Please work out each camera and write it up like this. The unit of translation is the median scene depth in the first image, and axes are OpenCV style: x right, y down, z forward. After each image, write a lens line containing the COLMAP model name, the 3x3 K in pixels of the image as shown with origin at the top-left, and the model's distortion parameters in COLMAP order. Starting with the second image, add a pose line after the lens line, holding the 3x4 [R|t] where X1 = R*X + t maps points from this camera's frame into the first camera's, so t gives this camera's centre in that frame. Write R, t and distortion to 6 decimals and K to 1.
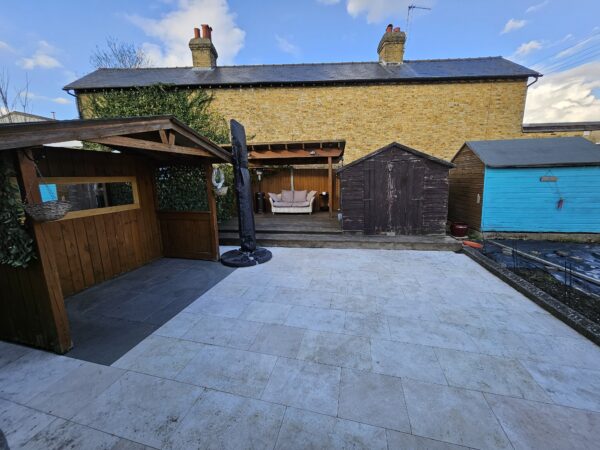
lens RADIAL K [[235.8, 0, 297.3], [0, 235.8, 220.3], [0, 0, 1]] dist [0.007515, -0.001270]
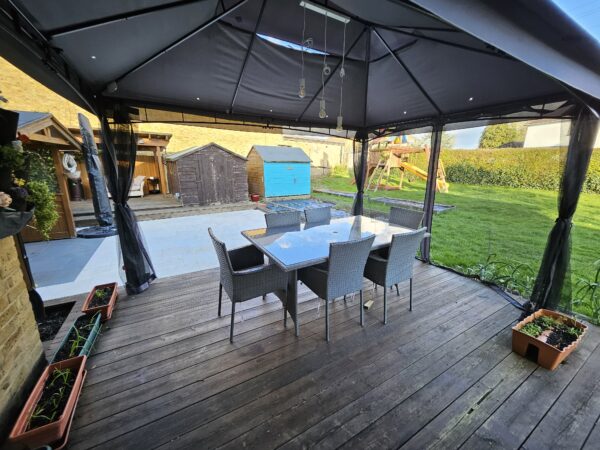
lens RADIAL K [[235.8, 0, 296.8], [0, 235.8, 225.4], [0, 0, 1]] dist [0.007515, -0.001270]
pose [[0.732897, -0.145903, 0.664510, -0.275765], [0.093157, 0.989055, 0.114418, 0.074911], [-0.673931, -0.021953, 0.738468, -0.492908]]
